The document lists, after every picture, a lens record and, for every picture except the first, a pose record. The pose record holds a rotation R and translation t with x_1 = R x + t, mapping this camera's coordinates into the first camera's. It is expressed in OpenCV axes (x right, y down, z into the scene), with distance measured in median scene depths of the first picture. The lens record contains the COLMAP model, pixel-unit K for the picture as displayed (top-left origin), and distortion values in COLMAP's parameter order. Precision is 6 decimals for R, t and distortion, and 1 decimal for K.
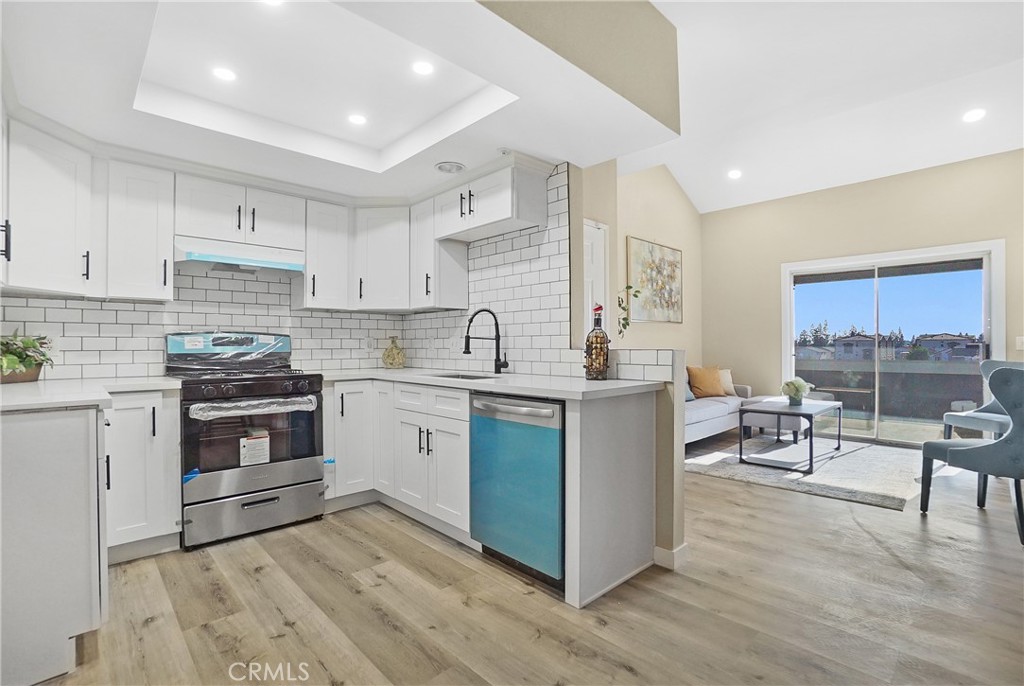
lens RADIAL K [[469.2, 0, 518.6], [0, 469.2, 342.8], [0, 0, 1]] dist [-0.010867, 0.001774]
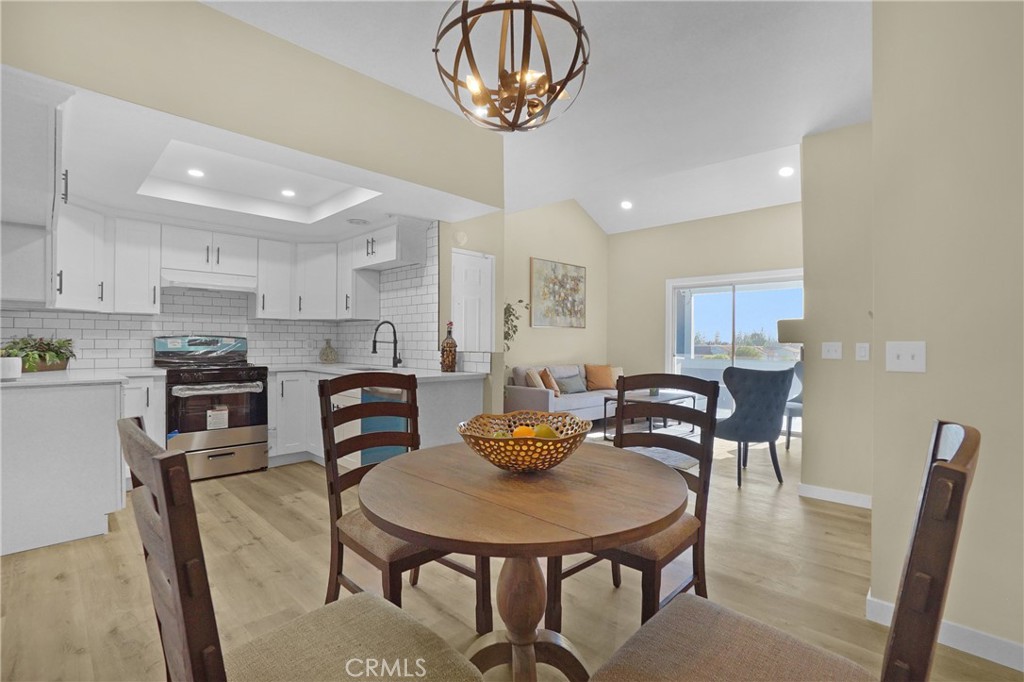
lens RADIAL K [[469.5, 0, 504.6], [0, 469.5, 343.7], [0, 0, 1]] dist [-0.003058, 0.002351]
pose [[0.999872, 0.009053, 0.013163, 0.273536], [-0.009154, 0.999929, 0.007629, -0.019561], [-0.013093, -0.007748, 0.999884, -0.415896]]
